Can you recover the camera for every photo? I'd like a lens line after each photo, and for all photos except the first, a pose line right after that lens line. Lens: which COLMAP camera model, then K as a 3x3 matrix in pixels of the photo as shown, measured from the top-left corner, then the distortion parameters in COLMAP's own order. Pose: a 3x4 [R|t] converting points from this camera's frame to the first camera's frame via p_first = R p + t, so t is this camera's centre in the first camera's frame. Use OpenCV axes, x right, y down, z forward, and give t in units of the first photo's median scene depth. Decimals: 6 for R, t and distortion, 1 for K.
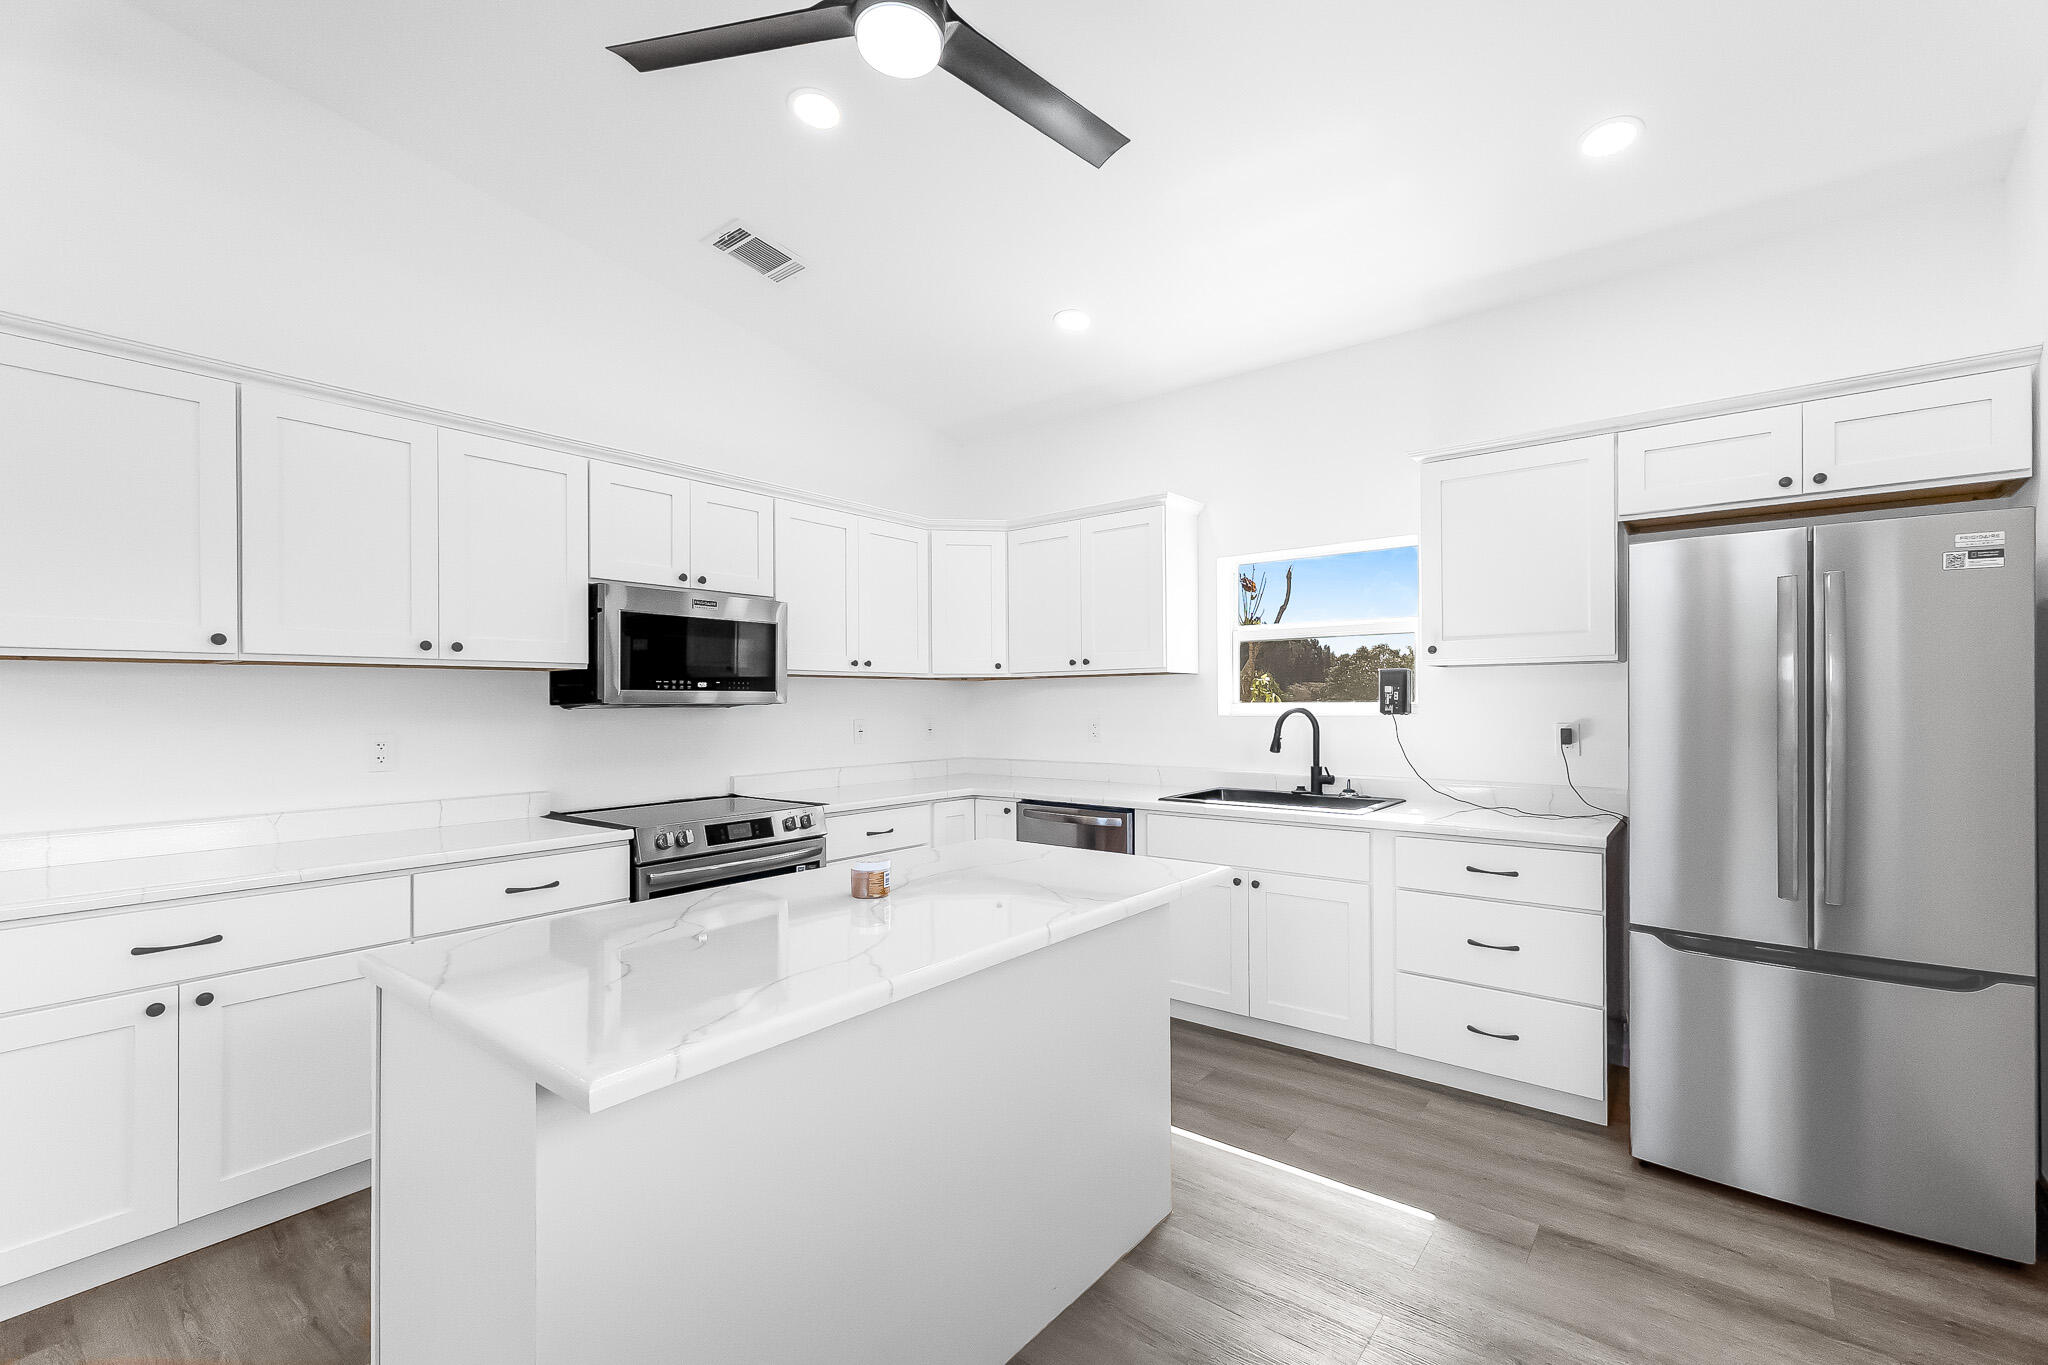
lens RADIAL K [[871.1, 0, 1046.7], [0, 871.1, 700.6], [0, 0, 1]] dist [0.001825, 0.000154]
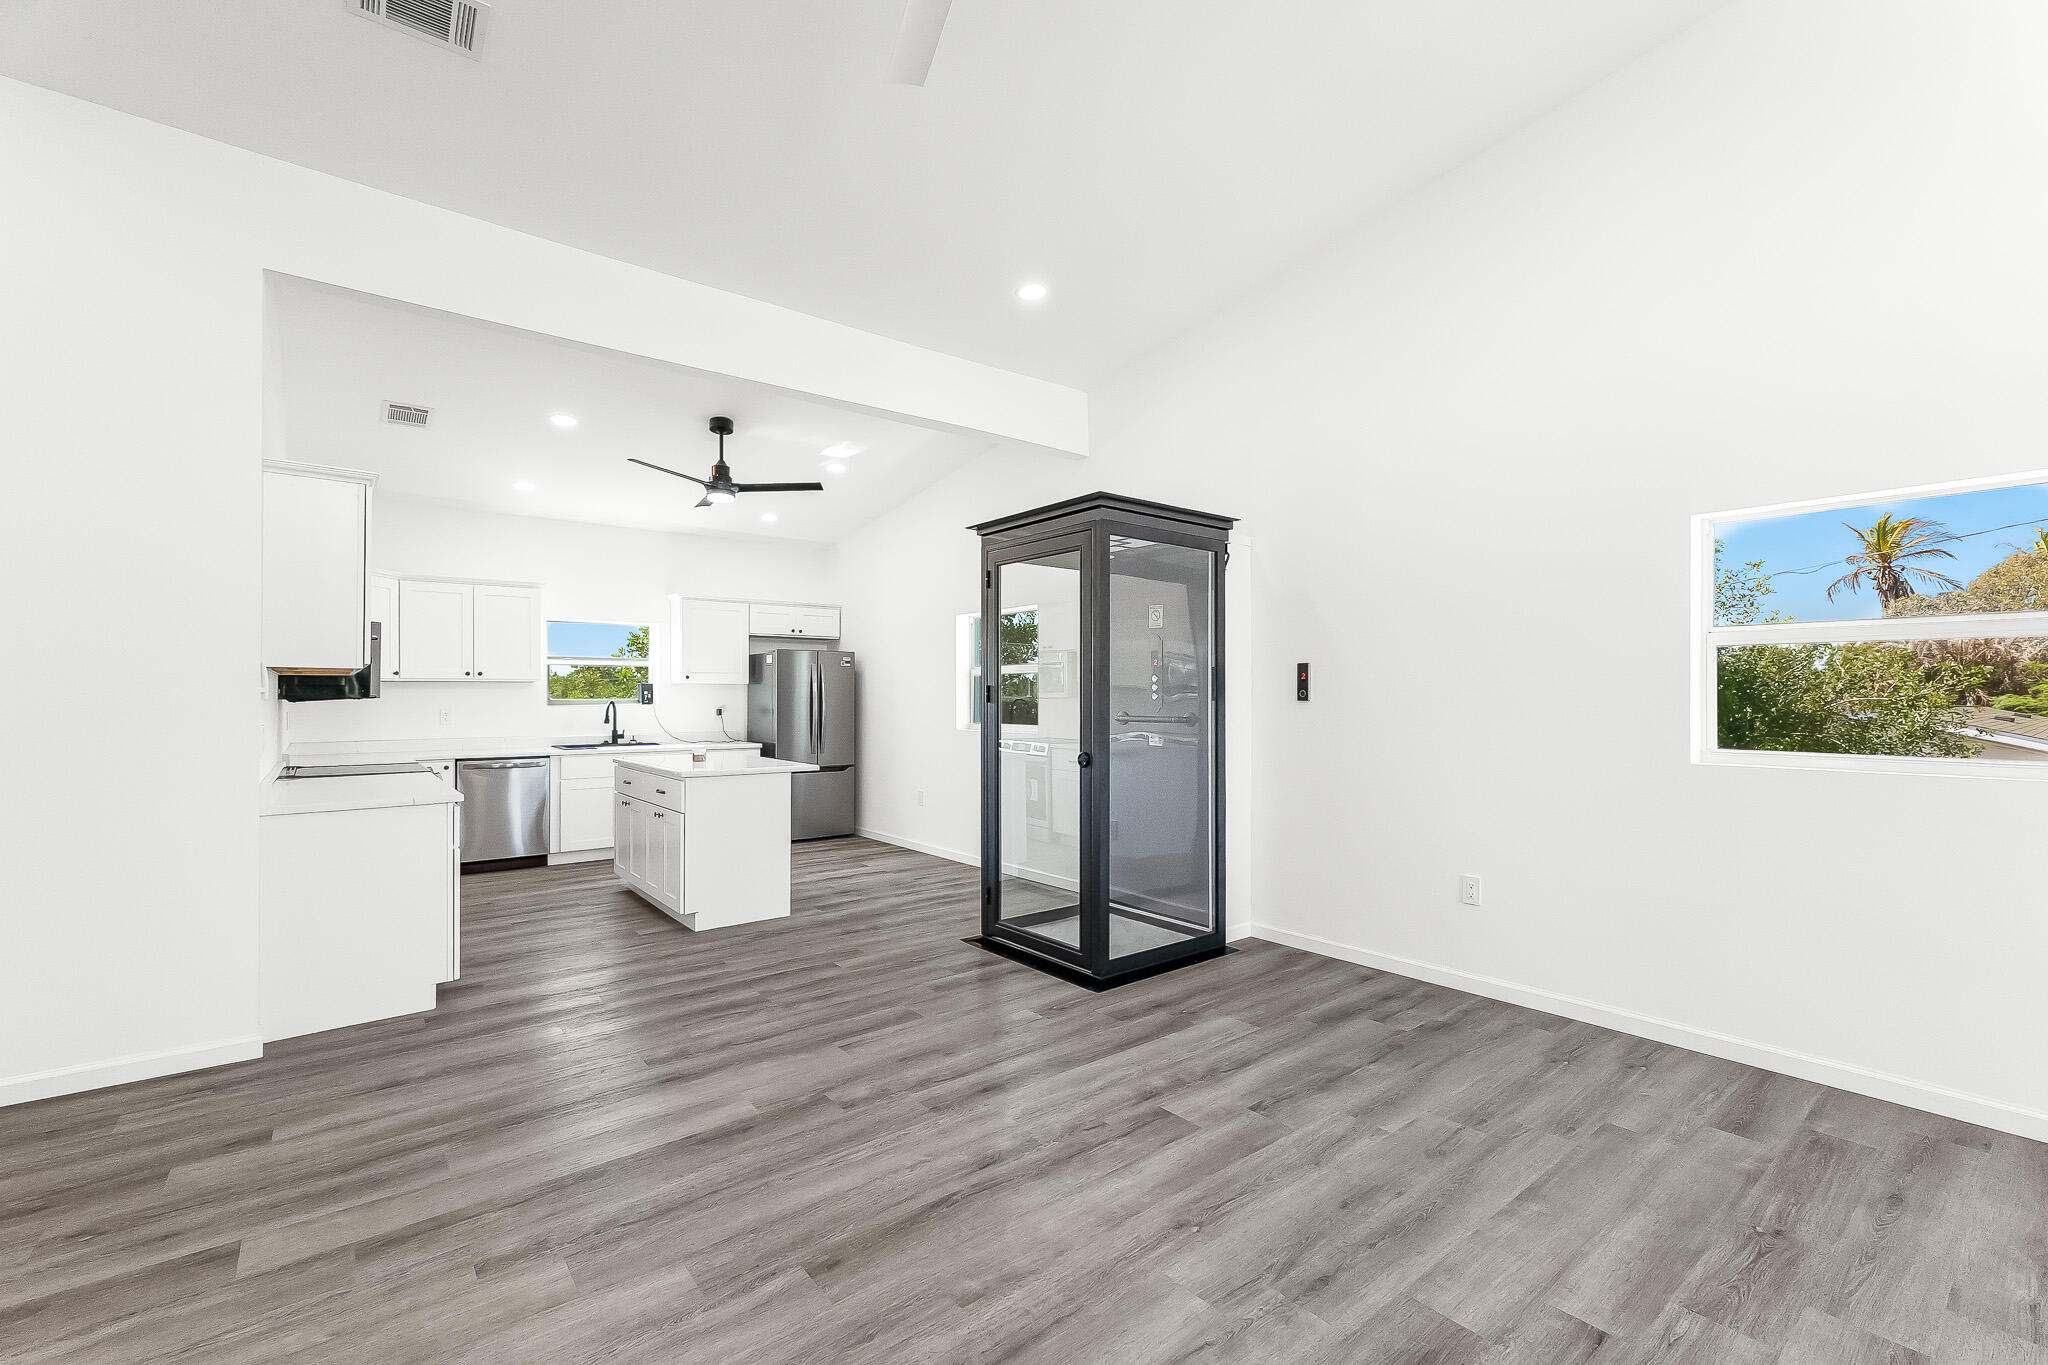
lens RADIAL K [[869.9, 0, 1039.4], [0, 869.9, 697.0], [0, 0, 1]] dist [0.006550, 0.000002]
pose [[0.225128, 0.005175, 0.974315, -1.616205], [-0.002703, 0.999985, -0.004687, 0.005459], [-0.974325, -0.001579, 0.225139, -0.476333]]
